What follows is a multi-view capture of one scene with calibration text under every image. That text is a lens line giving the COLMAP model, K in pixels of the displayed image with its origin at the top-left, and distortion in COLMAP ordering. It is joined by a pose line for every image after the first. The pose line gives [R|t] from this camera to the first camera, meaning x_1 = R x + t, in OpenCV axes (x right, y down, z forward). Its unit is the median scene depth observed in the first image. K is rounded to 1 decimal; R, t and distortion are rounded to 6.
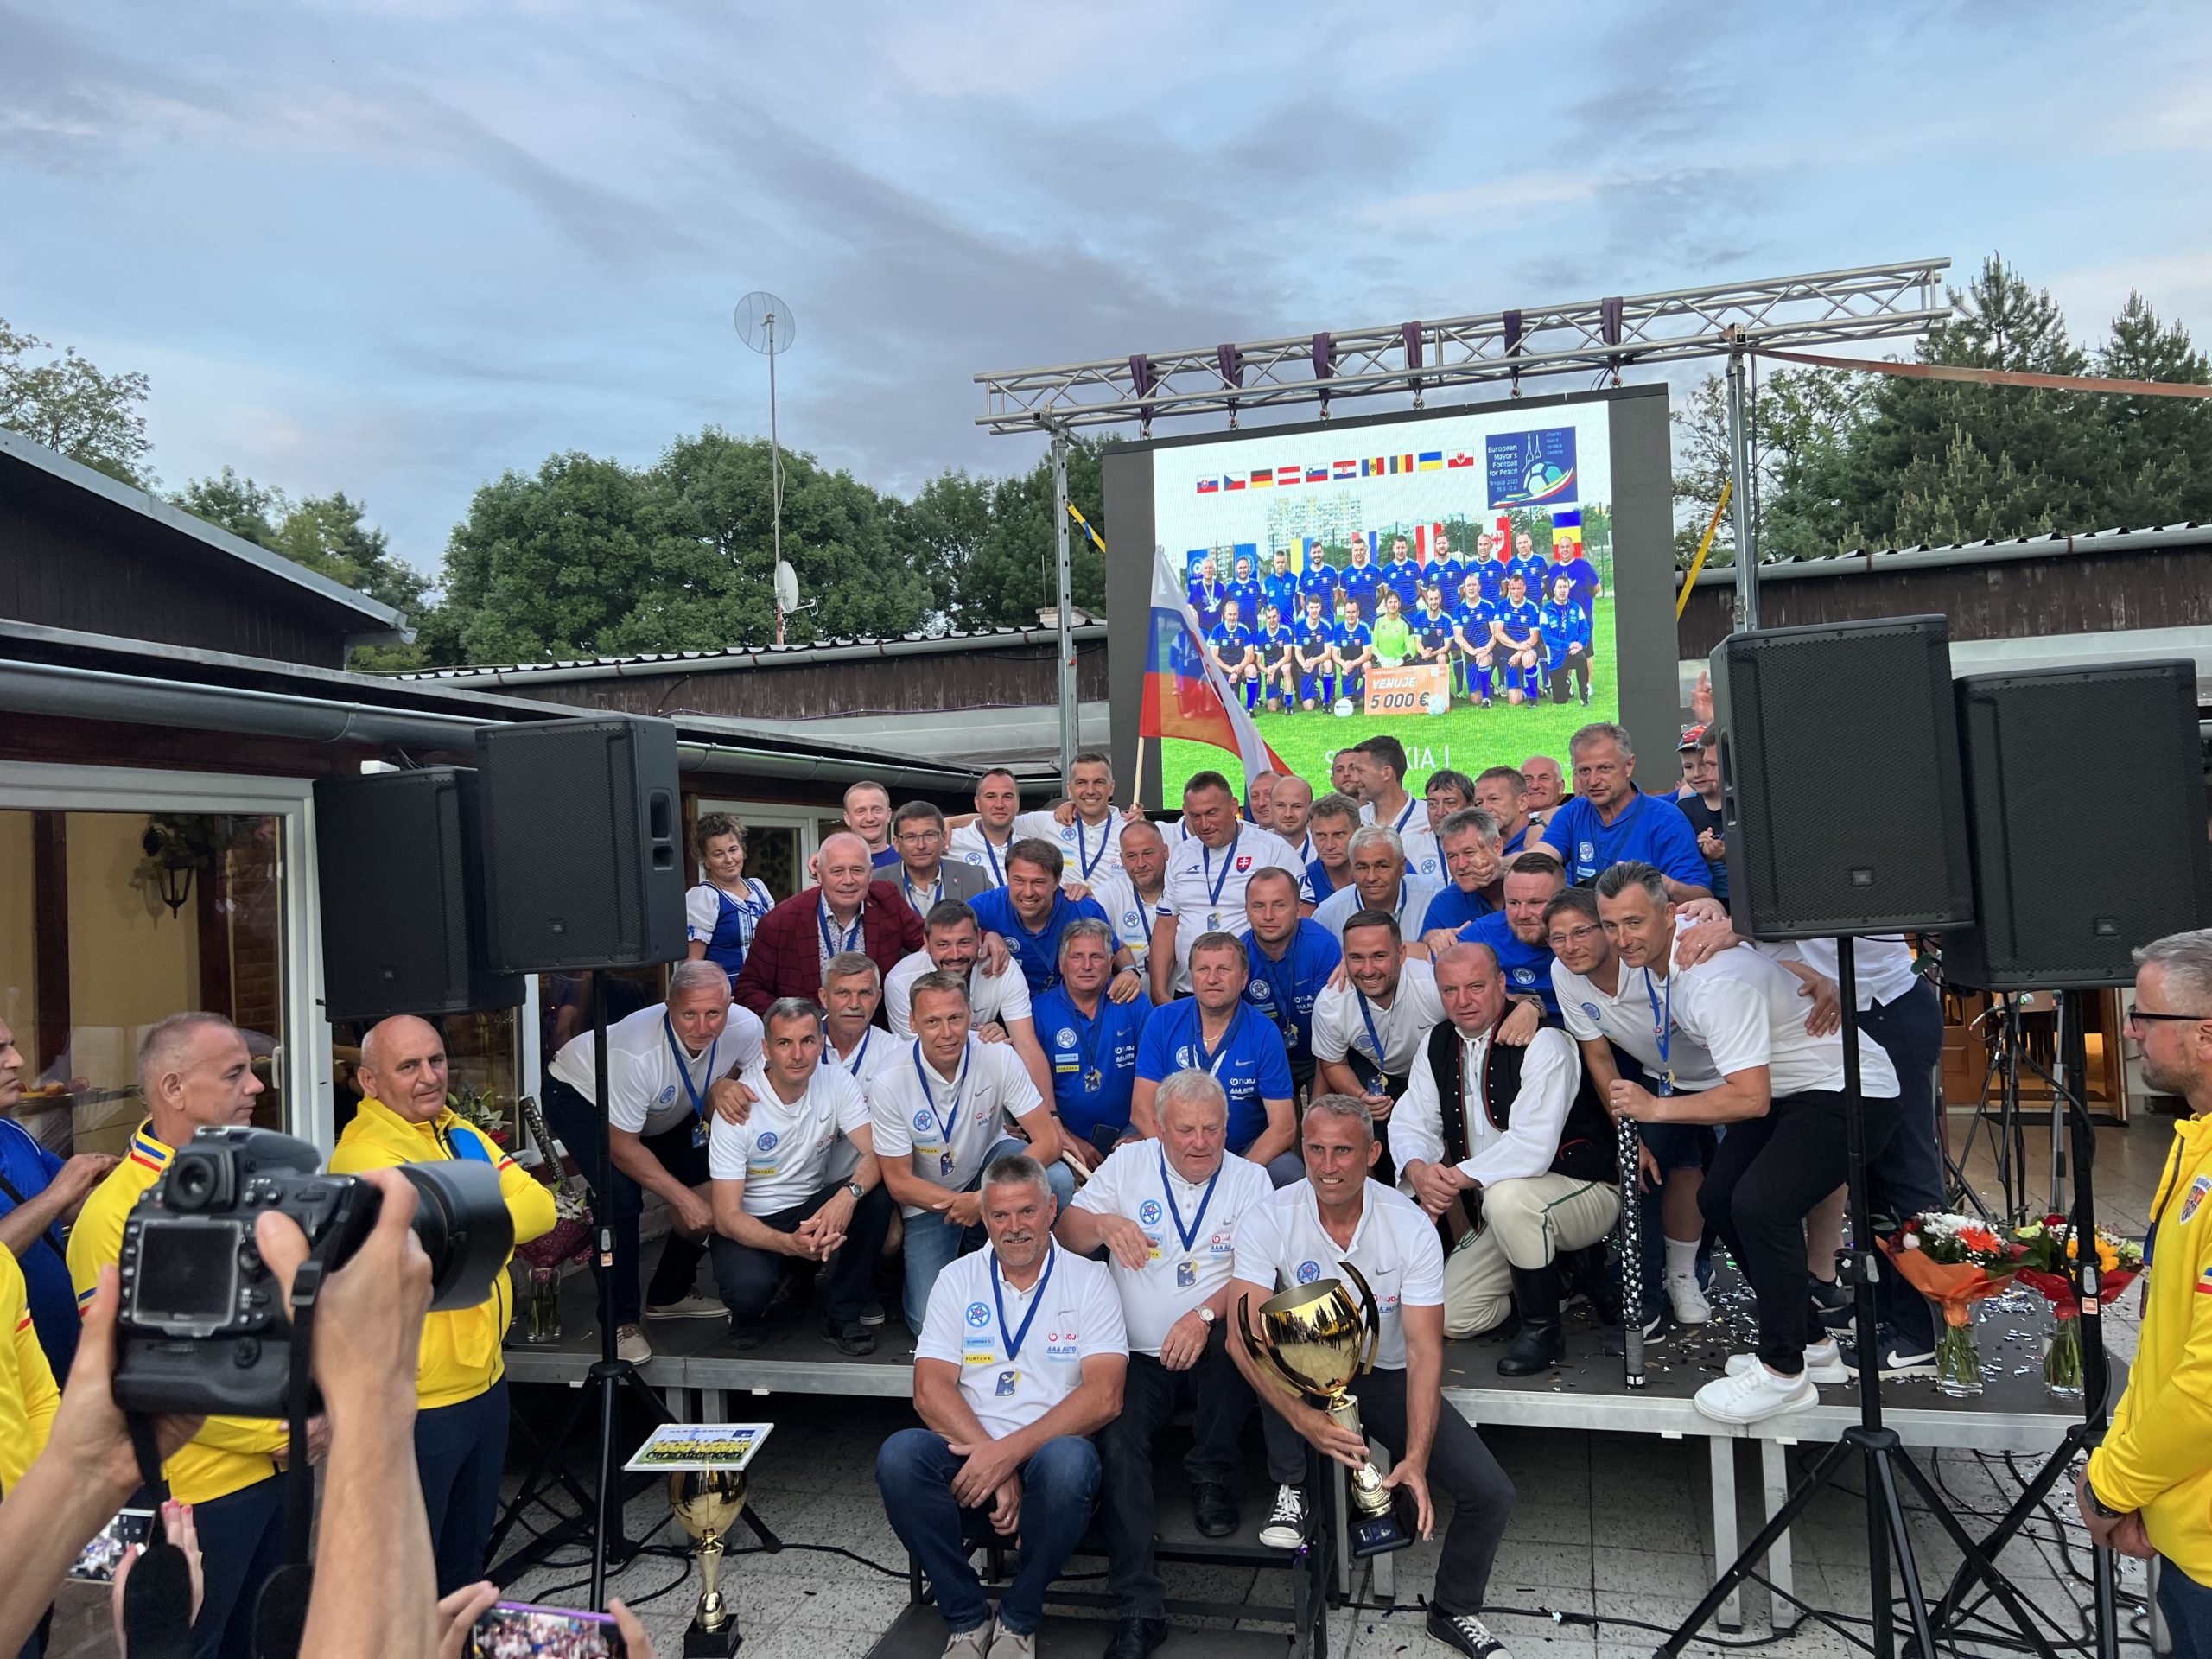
lens RADIAL K [[1650.4, 0, 1051.8], [0, 1650.4, 837.3], [0, 0, 1]] dist [0.050240, -0.051304]
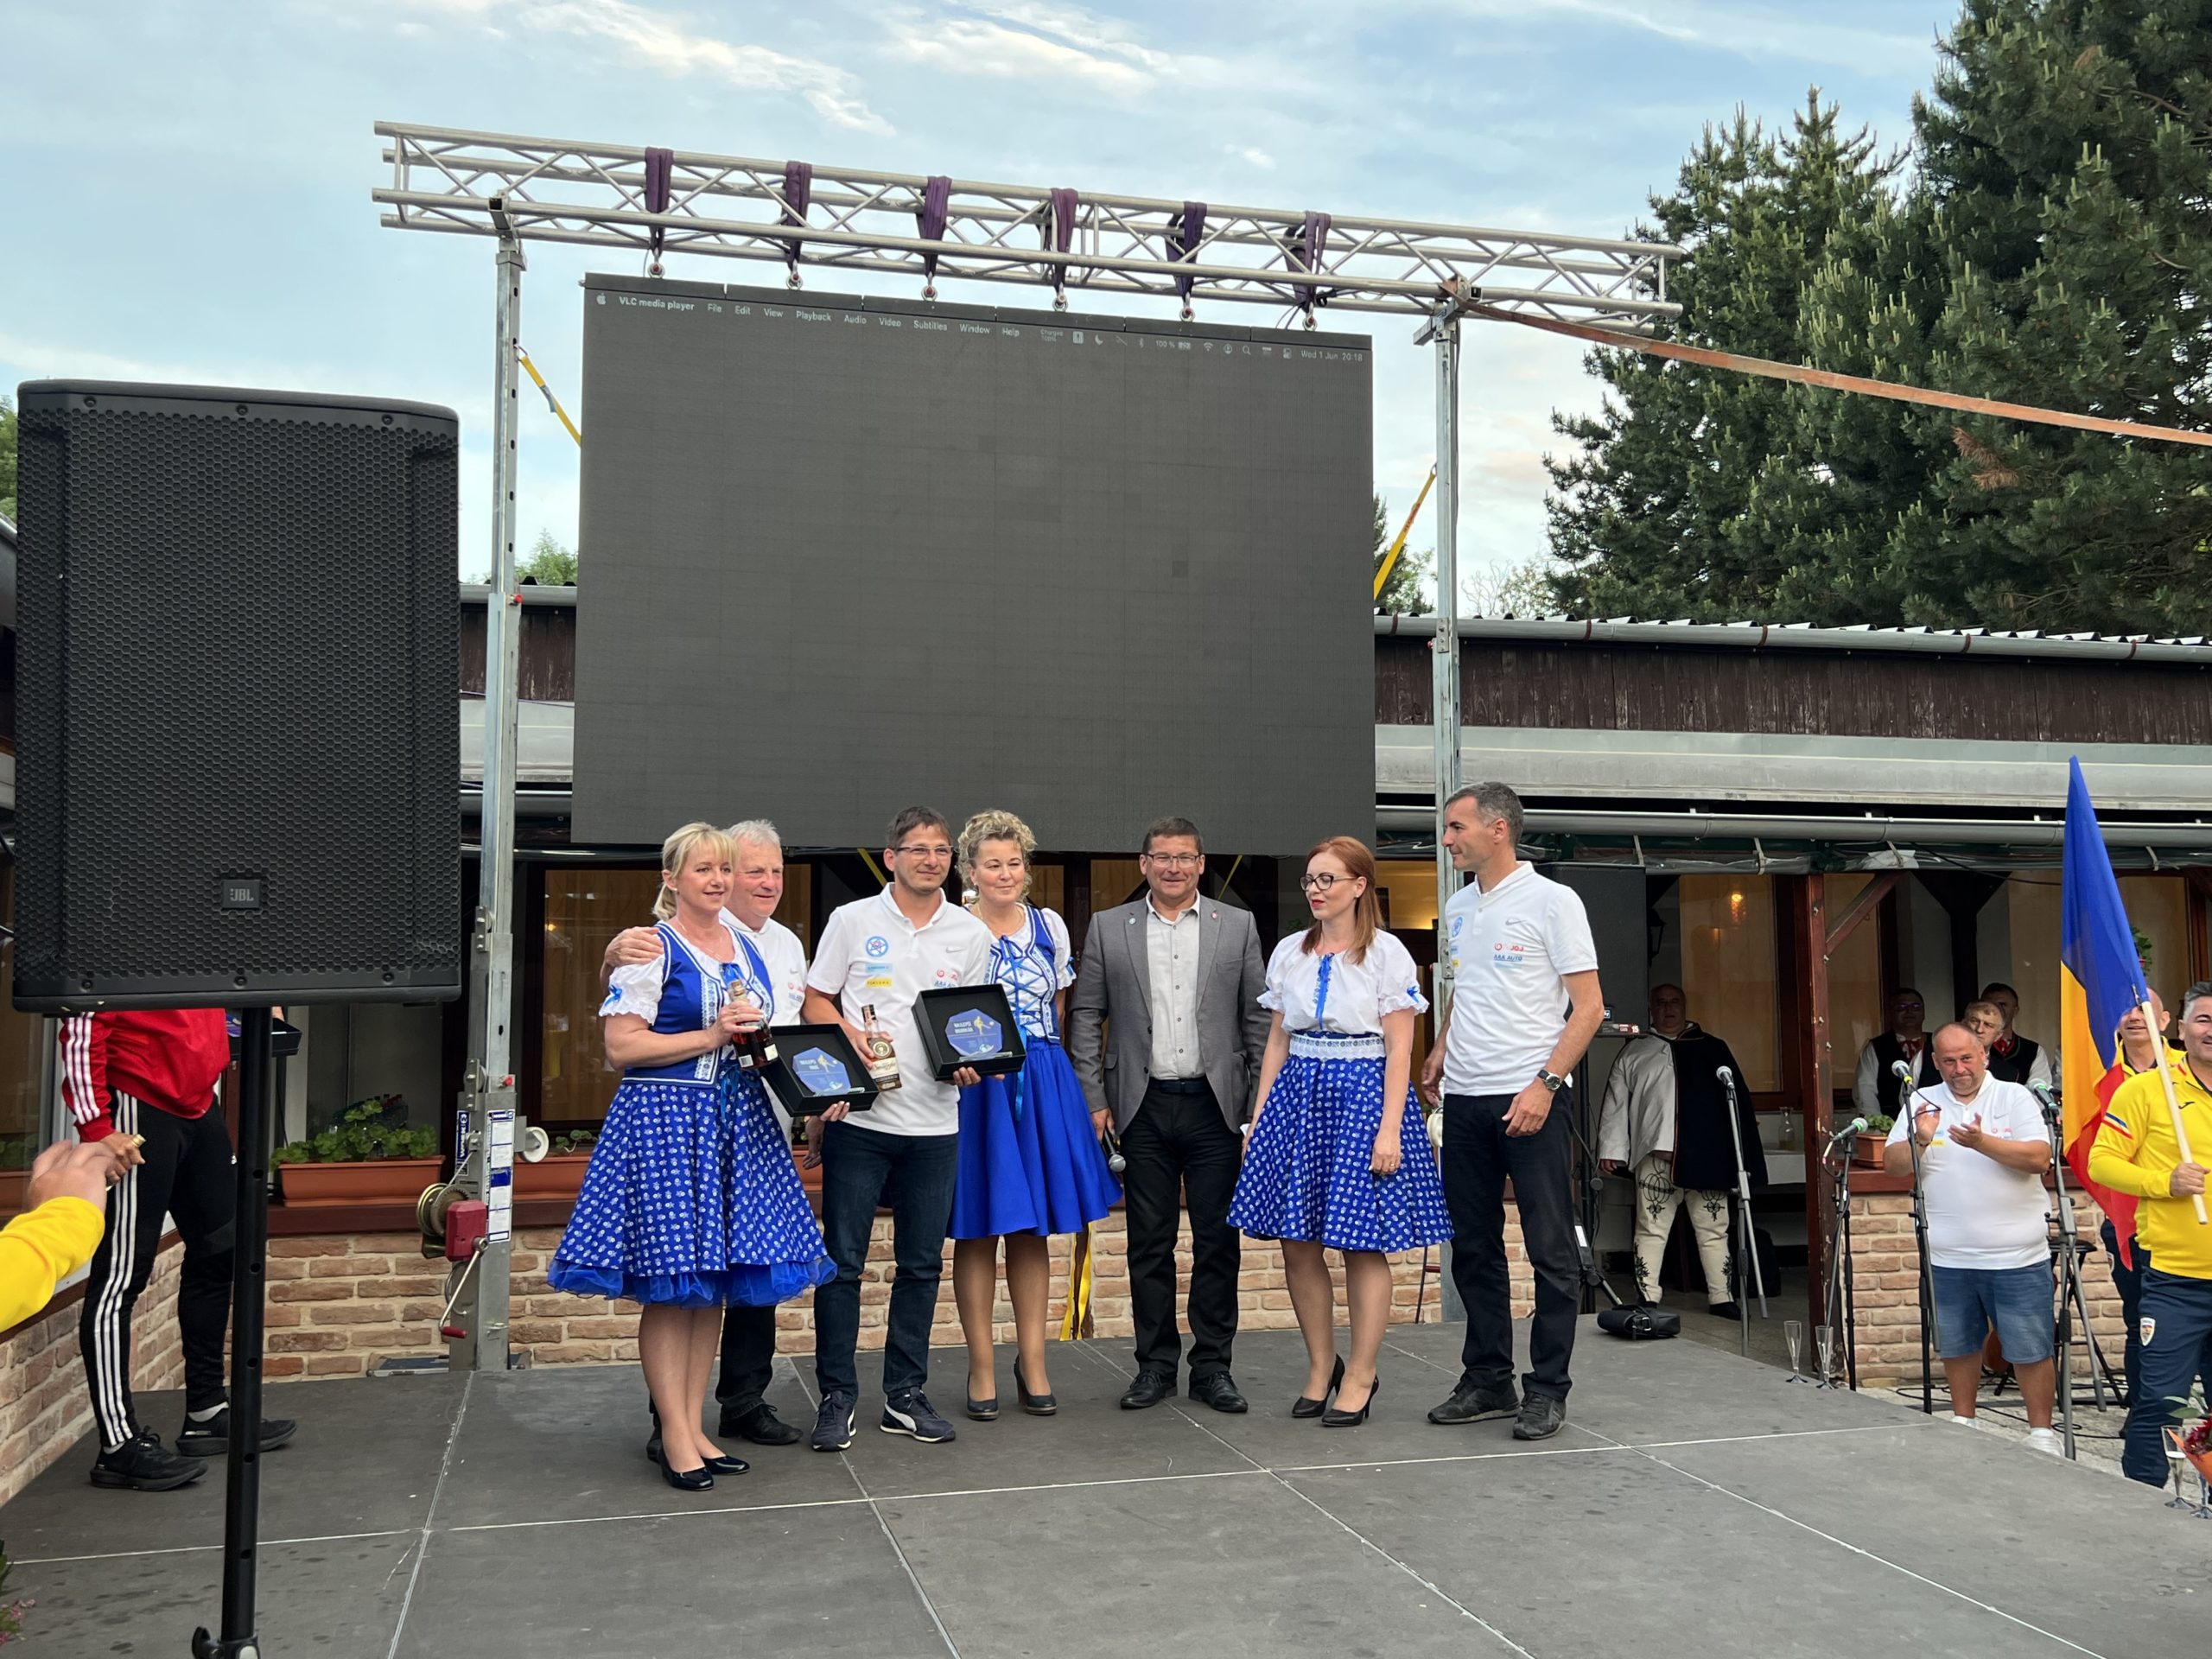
lens RADIAL K [[1998.3, 0, 1119.2], [0, 1998.3, 822.6], [0, 0, 1]] dist [0.017167, 0.016292]
pose [[0.846400, 0.066917, 0.528327, -0.192006], [-0.026426, 0.996129, -0.083833, 0.032734], [-0.531892, 0.056995, 0.844892, 0.258463]]
